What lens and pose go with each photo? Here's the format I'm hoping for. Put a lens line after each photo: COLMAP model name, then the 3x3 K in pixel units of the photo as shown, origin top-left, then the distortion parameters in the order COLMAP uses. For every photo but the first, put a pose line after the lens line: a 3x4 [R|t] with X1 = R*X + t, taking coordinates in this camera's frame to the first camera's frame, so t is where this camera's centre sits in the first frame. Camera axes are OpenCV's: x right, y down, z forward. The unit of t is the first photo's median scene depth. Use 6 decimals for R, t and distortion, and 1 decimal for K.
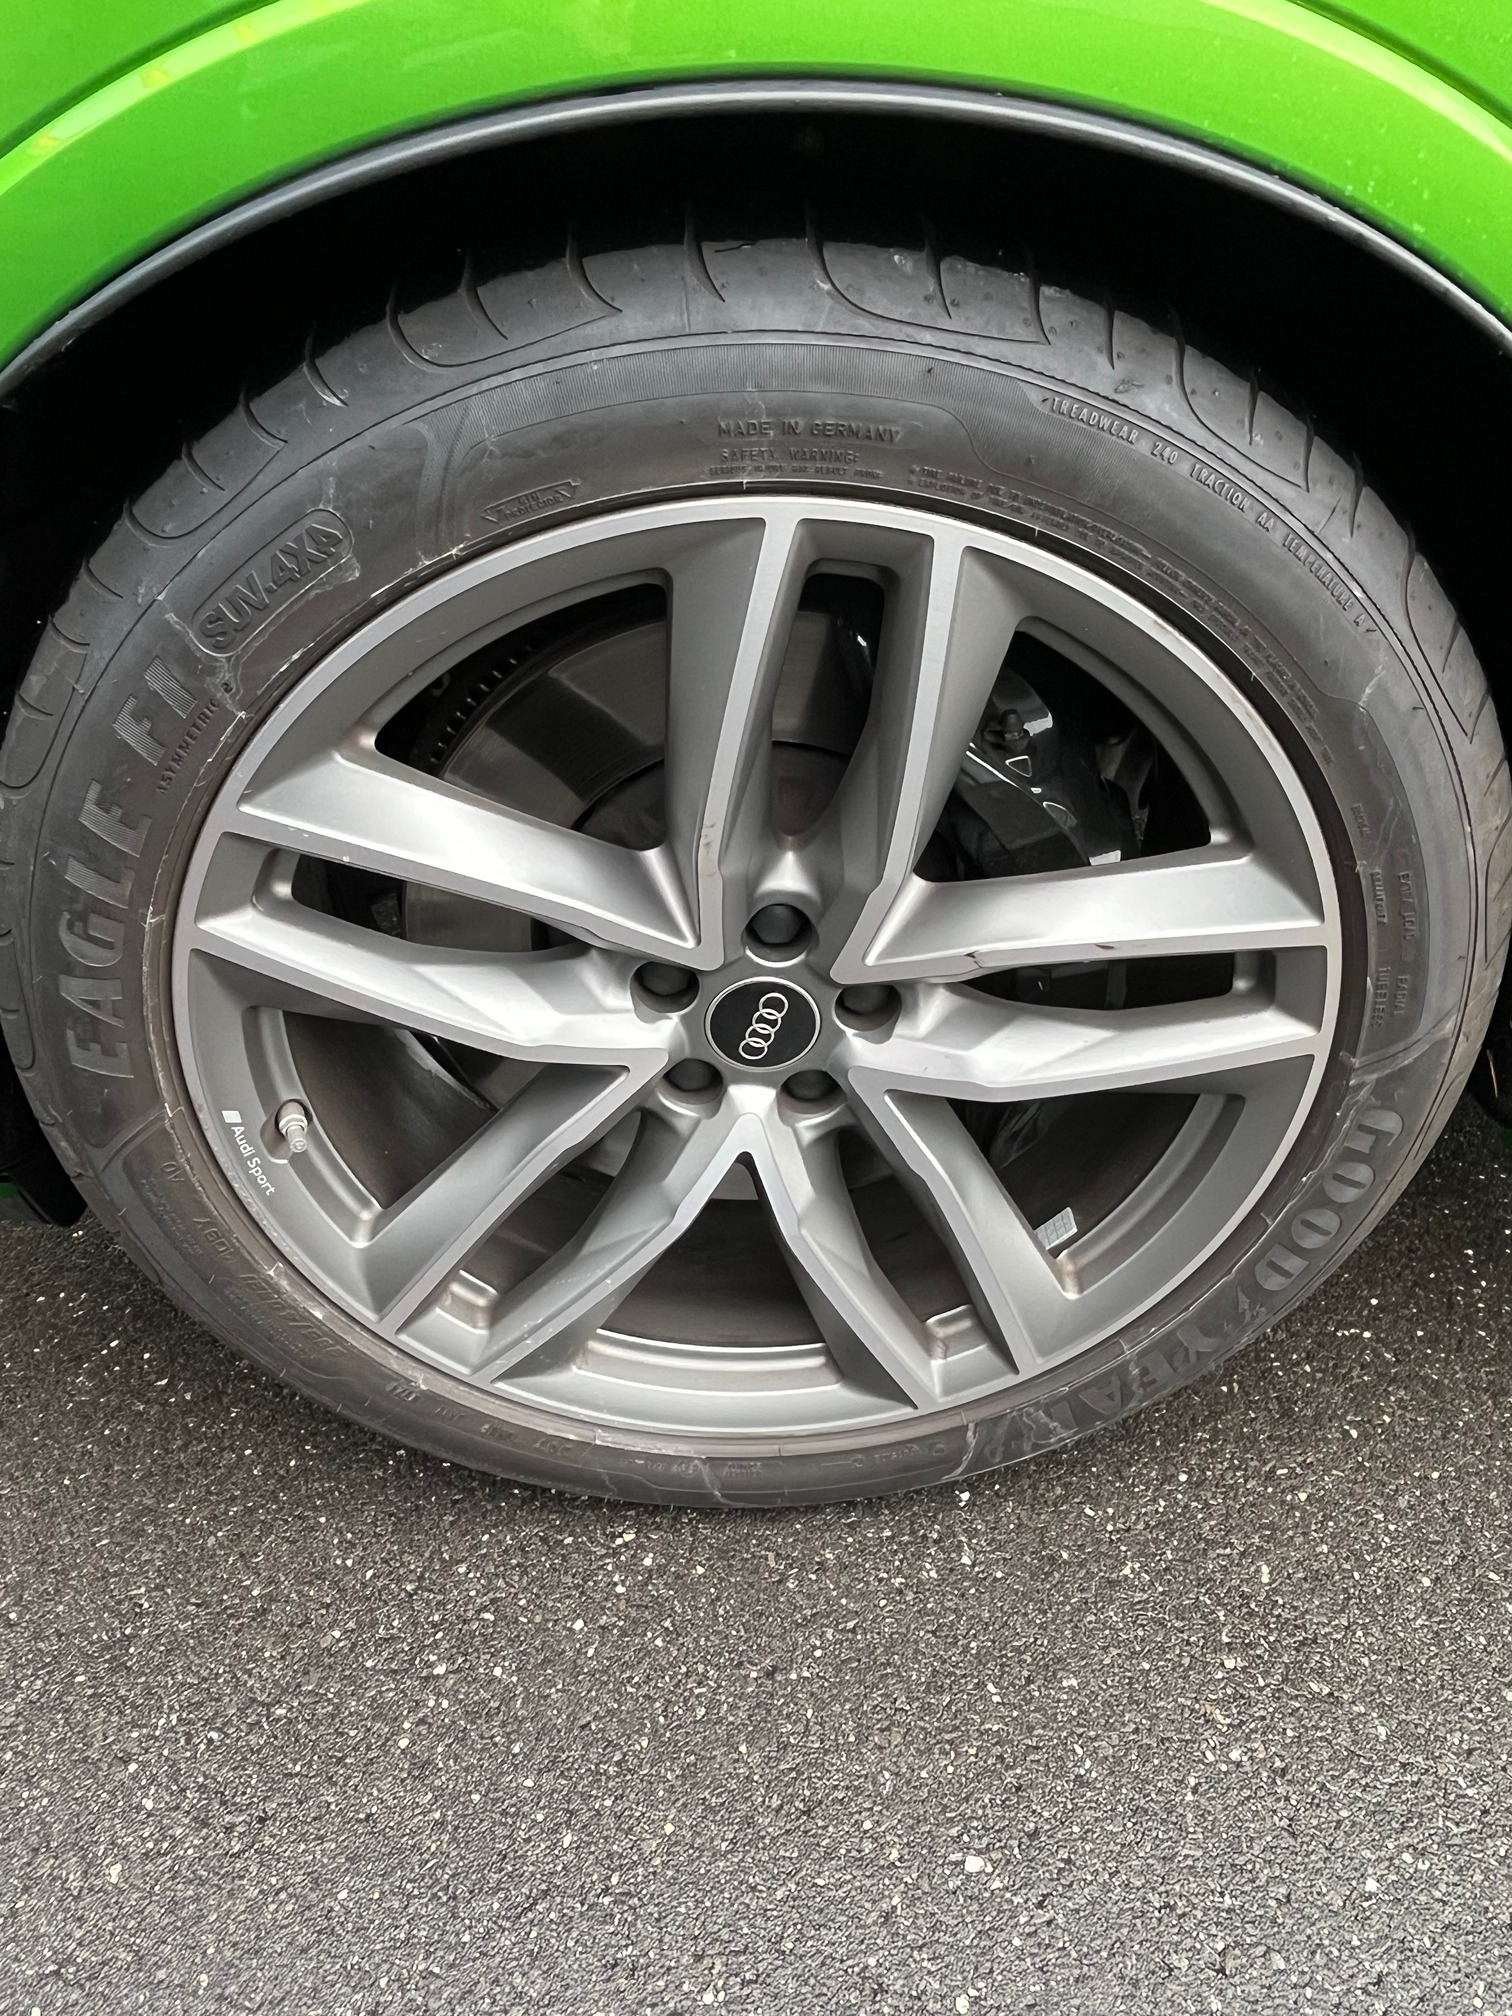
lens RADIAL K [[1356.4, 0, 756.0], [0, 1356.4, 1008.0], [0, 0, 1]] dist [0.002404, 0.000299]
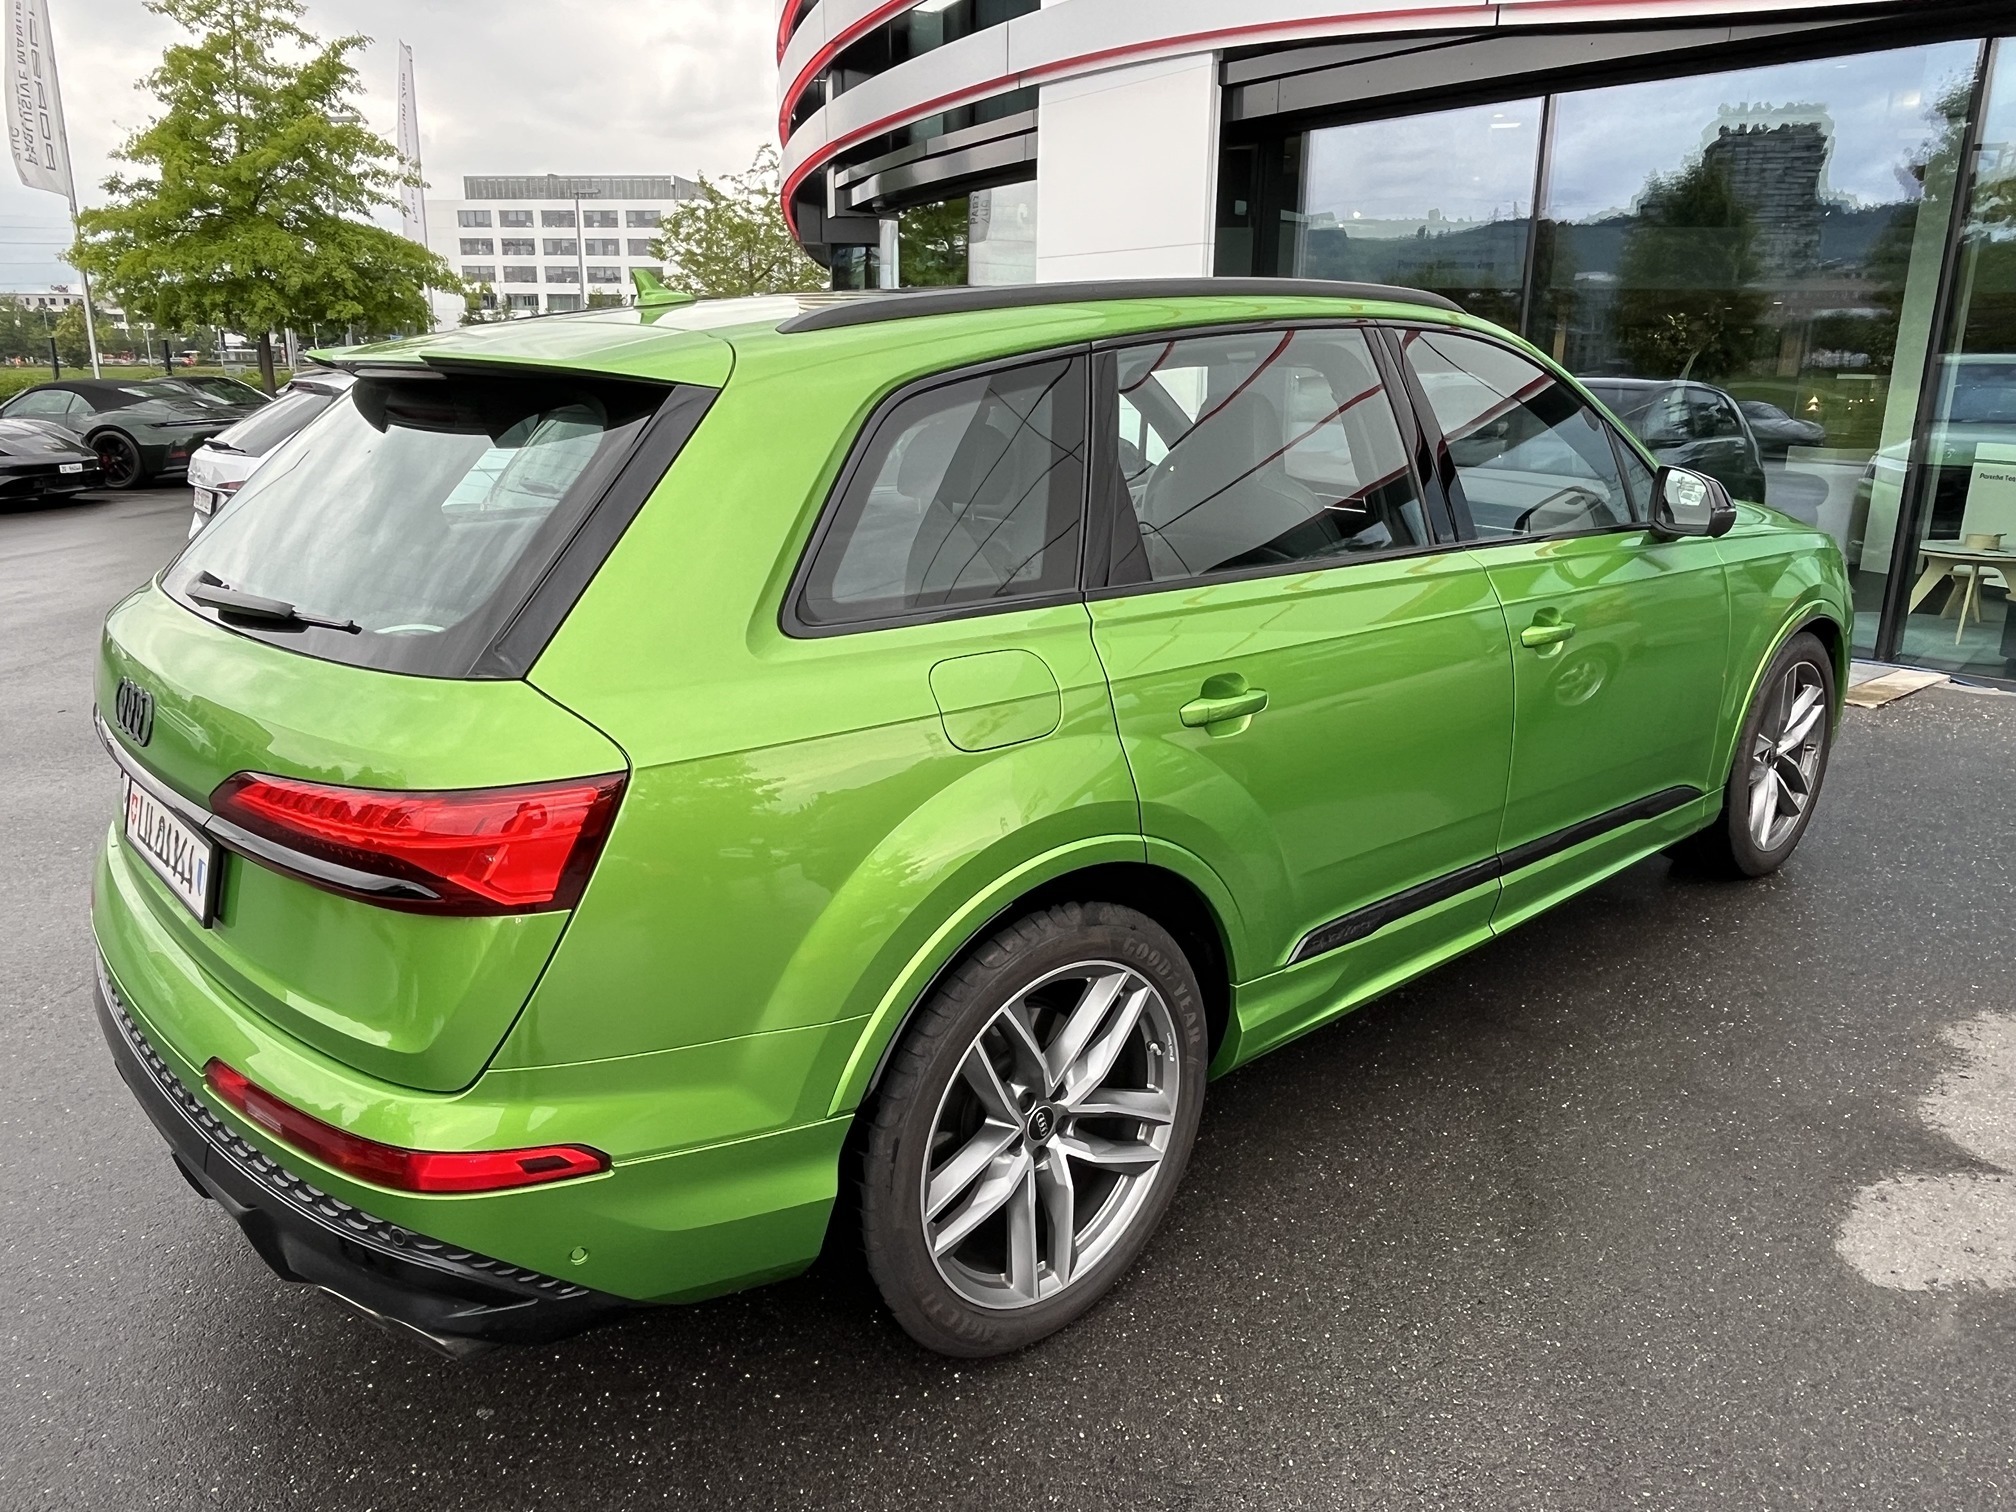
lens RADIAL K [[1387.3, 0, 1008.0], [0, 1387.3, 756.0], [0, 0, 1]] dist [0.001797, 0.000448]
pose [[0.588550, -0.741304, 0.322610, -0.433478], [0.767397, 0.637809, 0.065586, -0.779832], [-0.254382, 0.208970, 0.944257, -2.105294]]
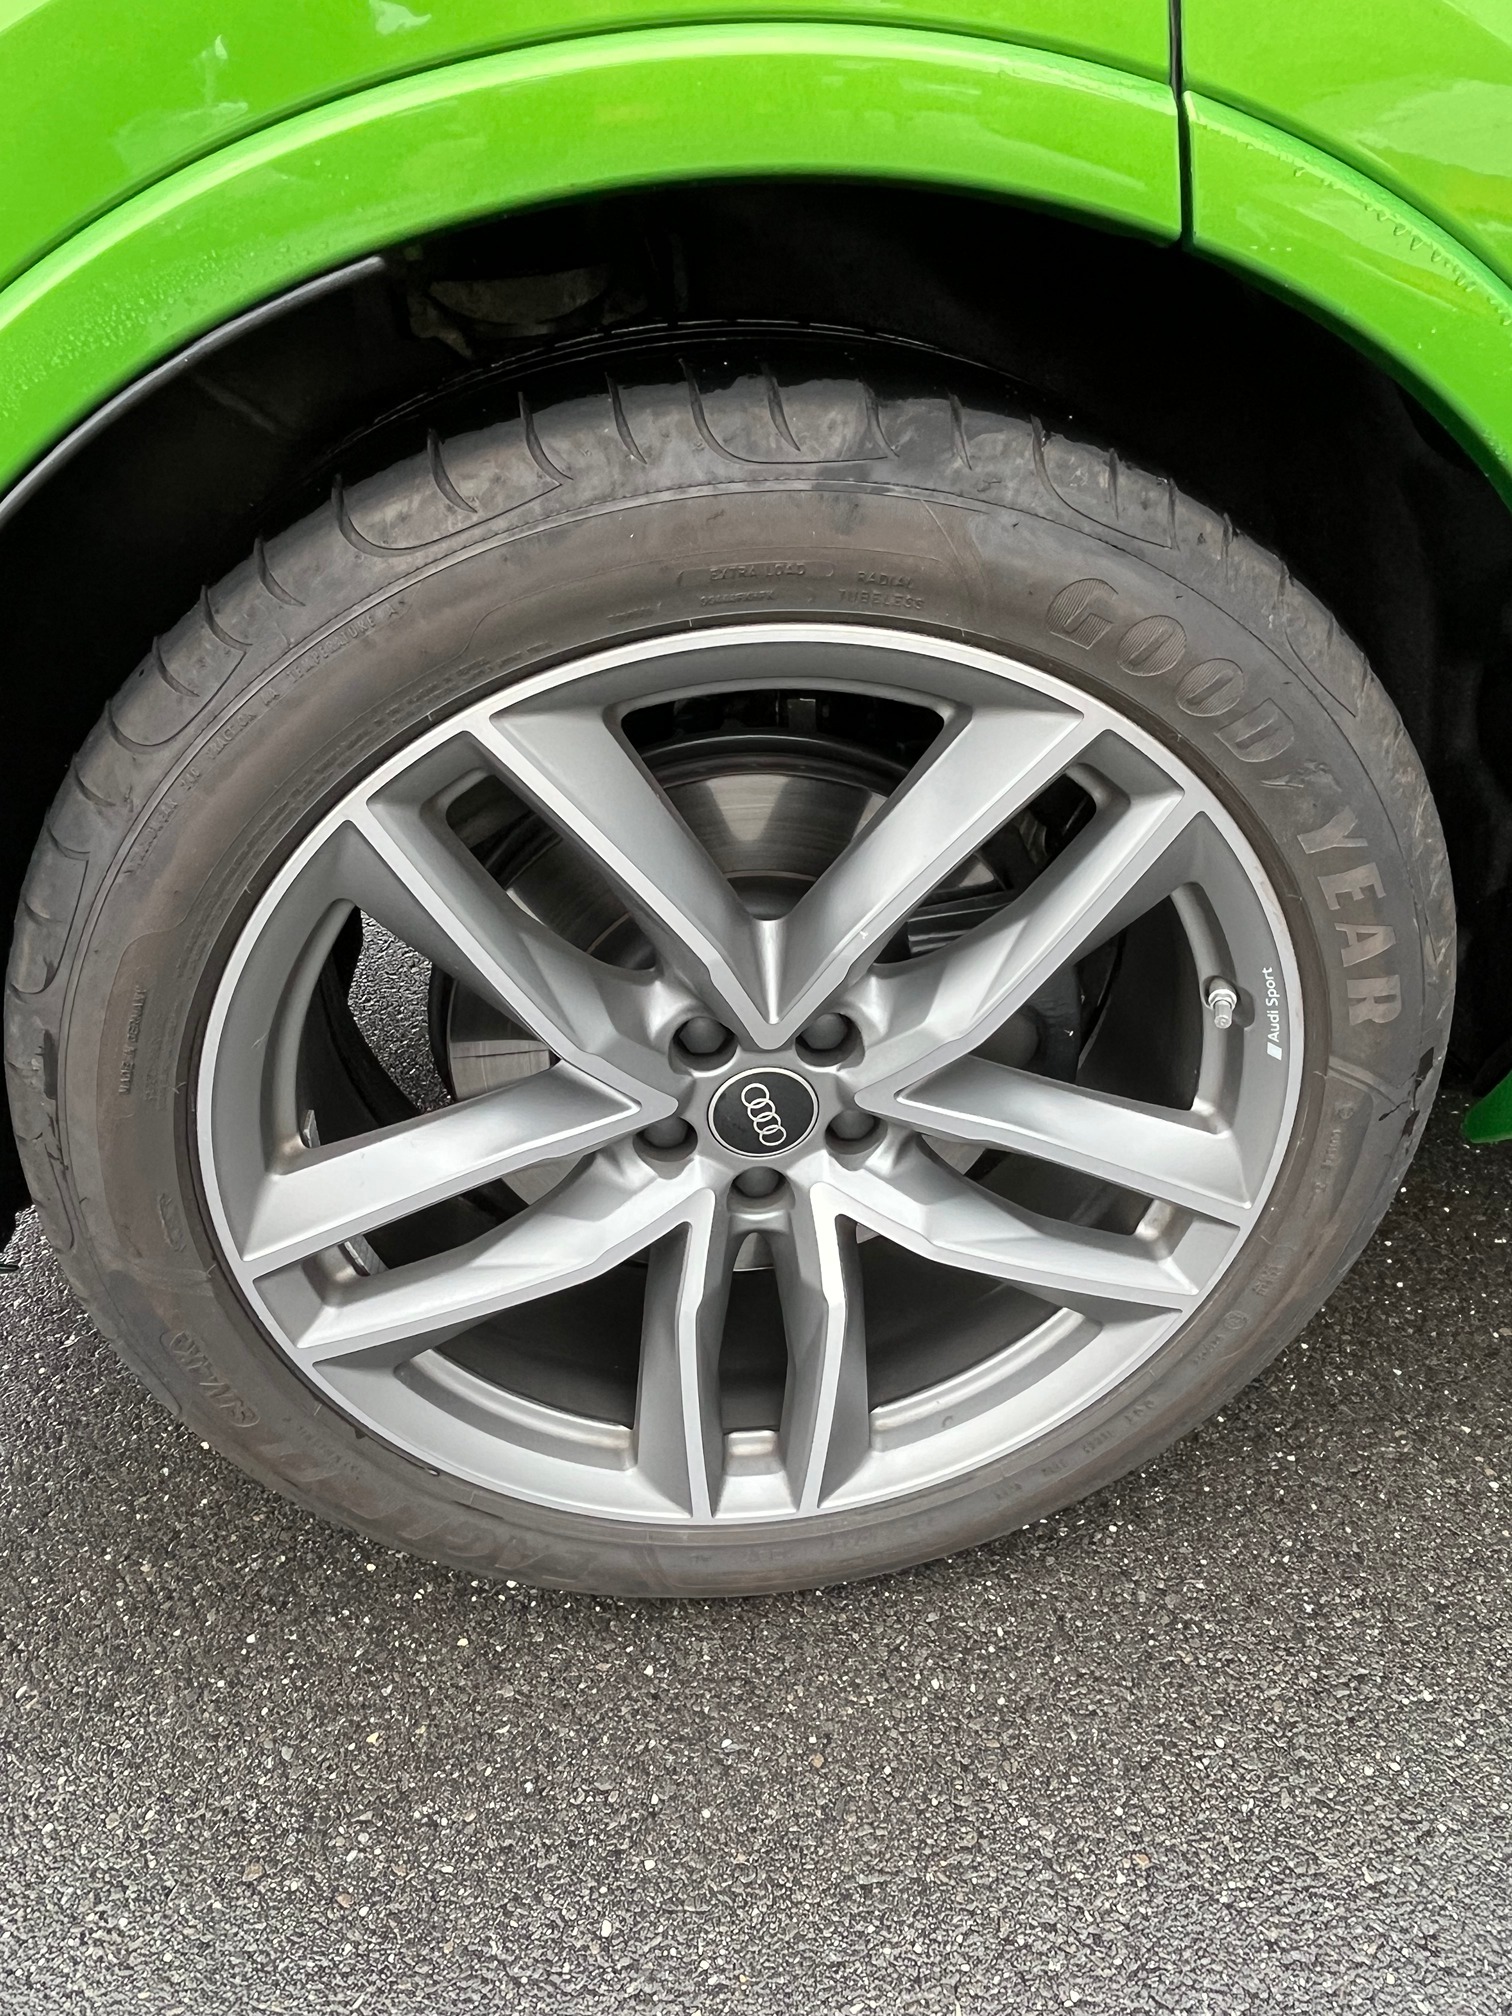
lens RADIAL K [[1356.4, 0, 756.0], [0, 1356.4, 1008.0], [0, 0, 1]] dist [0.002404, 0.000299]
pose [[0.741868, -0.596880, -0.305559, 0.373323], [0.589529, 0.797712, -0.126933, 0.077443], [0.319512, -0.085969, 0.943674, 0.010072]]
